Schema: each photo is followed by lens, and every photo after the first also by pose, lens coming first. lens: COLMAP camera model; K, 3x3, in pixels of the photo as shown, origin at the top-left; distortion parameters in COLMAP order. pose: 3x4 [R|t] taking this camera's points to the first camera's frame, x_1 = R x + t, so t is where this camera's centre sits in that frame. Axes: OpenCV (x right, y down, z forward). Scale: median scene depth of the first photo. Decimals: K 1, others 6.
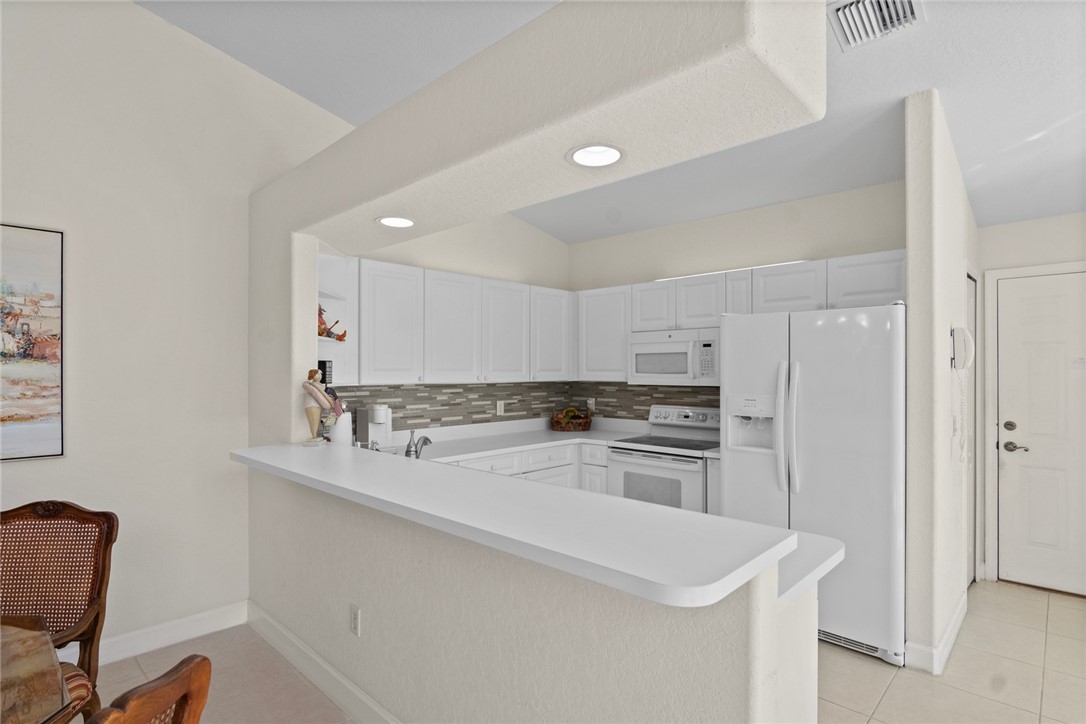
lens RADIAL K [[549.0, 0, 531.3], [0, 549.0, 366.2], [0, 0, 1]] dist [-0.004254, -0.000528]
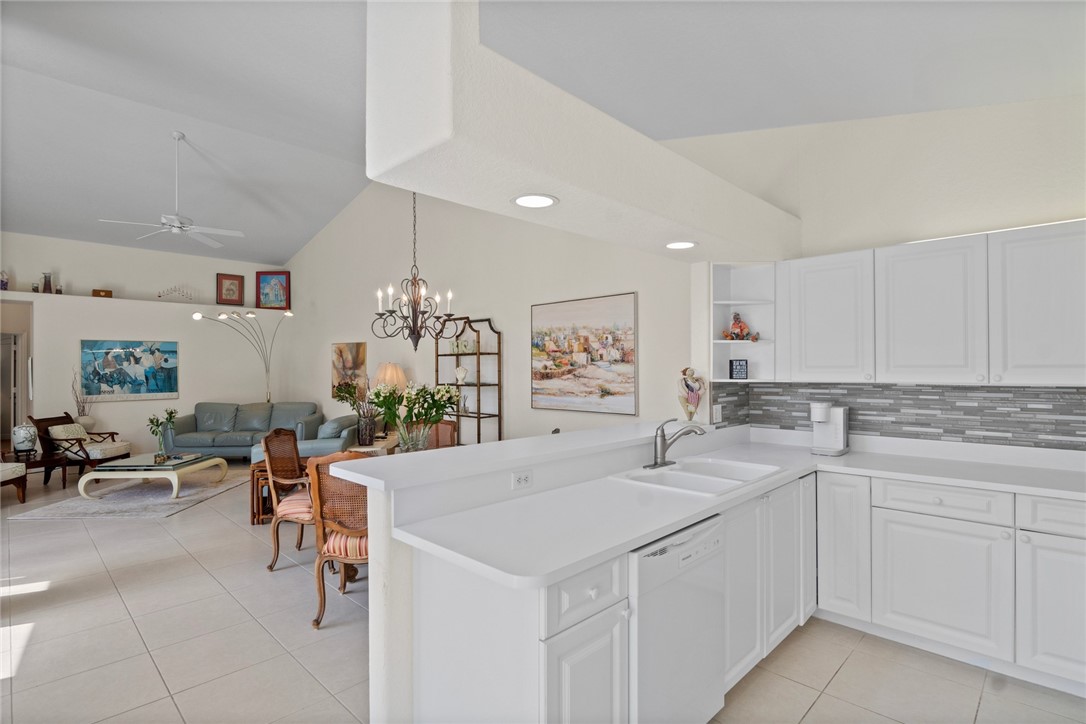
lens RADIAL K [[533.0, 0, 538.6], [0, 533.0, 367.9], [0, 0, 1]] dist [-0.010634, -0.000125]
pose [[-0.007059, -0.002276, -0.999972, 0.637326], [0.012620, 0.999918, -0.002365, 0.003795], [0.999895, -0.012637, -0.007029, 0.482565]]
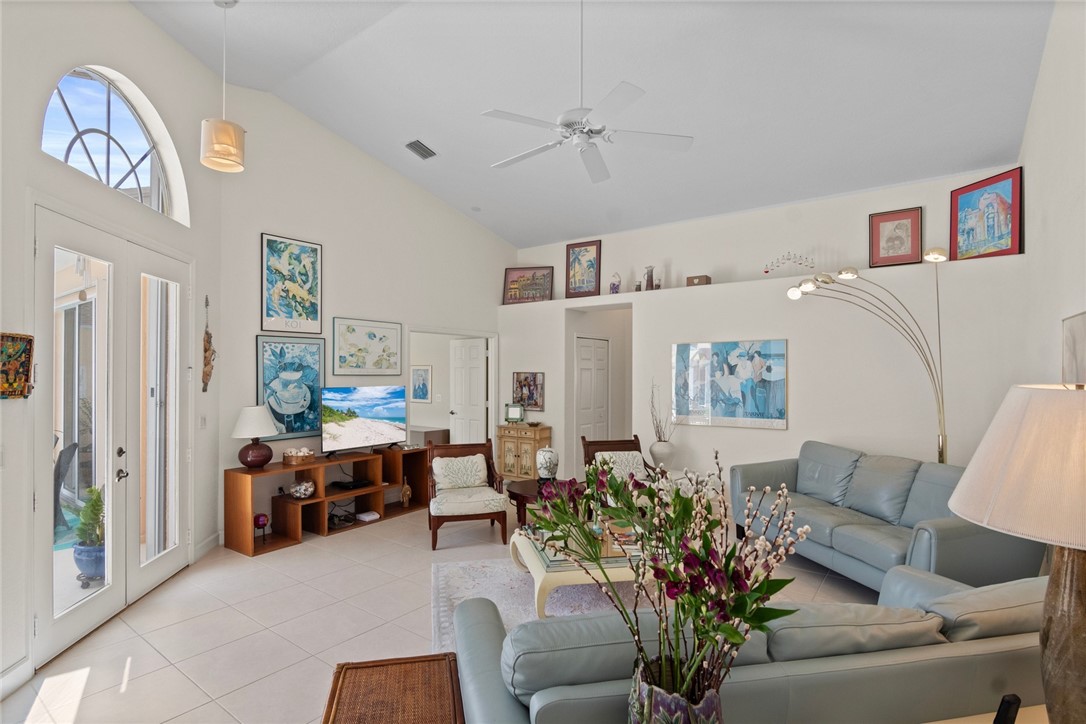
lens RADIAL K [[540.6, 0, 523.8], [0, 540.6, 371.2], [0, 0, 1]] dist [-0.003126, -0.000322]
pose [[-0.992364, -0.002840, -0.123310, -0.791565], [-0.001632, 0.999950, -0.009894, -0.032645], [0.123332, -0.009617, -0.992319, 0.266507]]
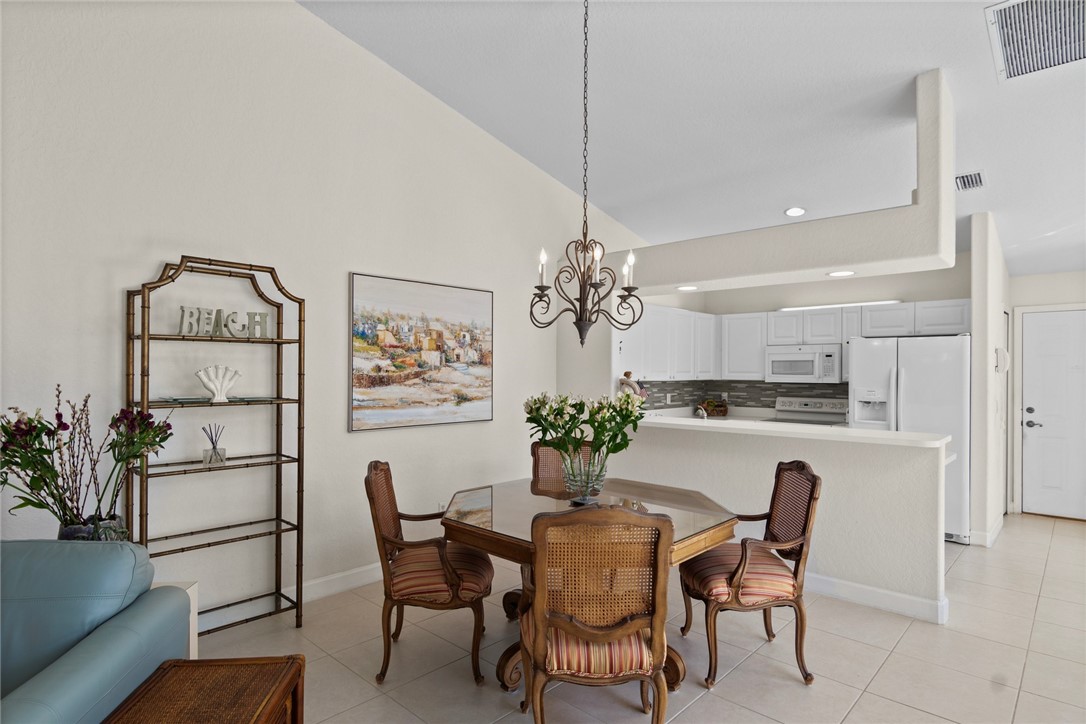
lens RADIAL K [[580.9, 0, 536.2], [0, 580.9, 366.2], [0, 0, 1]] dist [-0.001727, -0.000134]
pose [[0.999902, 0.004415, 0.013319, -0.517244], [-0.004415, 0.999990, -0.000048, -0.006560], [-0.013320, -0.000011, 0.999911, -0.590784]]
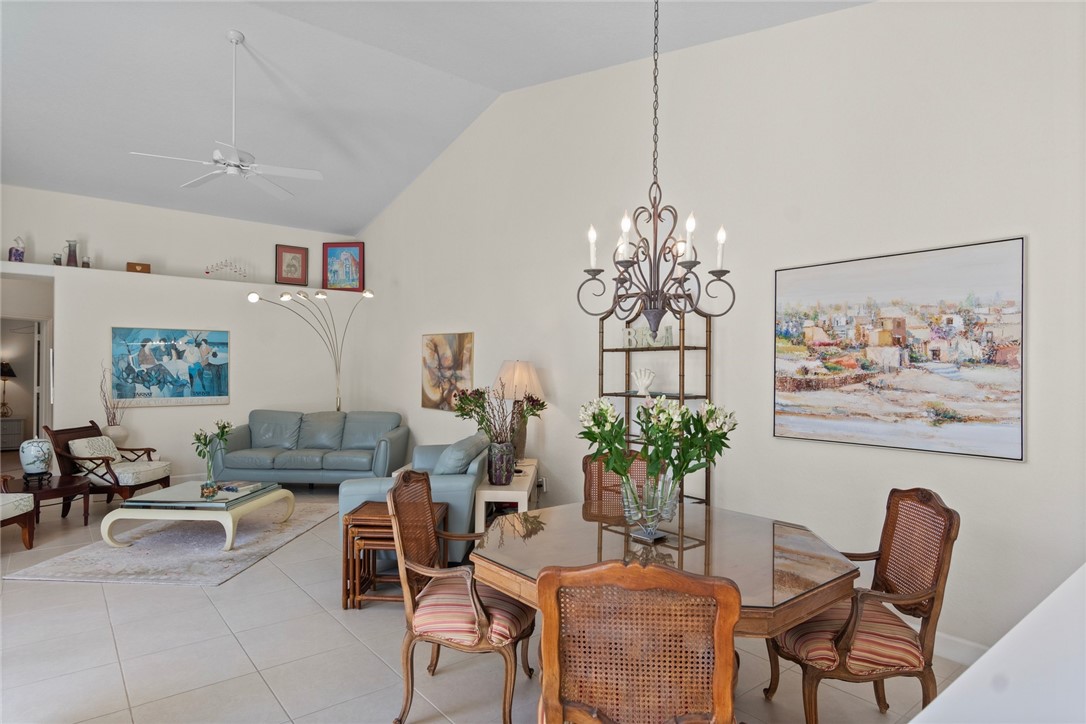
lens RADIAL K [[606.6, 0, 538.9], [0, 606.6, 372.4], [0, 0, 1]] dist [-0.003352, 0.001982]
pose [[-0.119677, 0.002535, -0.992810, 0.242793], [-0.000117, 0.999997, 0.002568, -0.000656], [0.992813, 0.000424, -0.119676, 0.177560]]
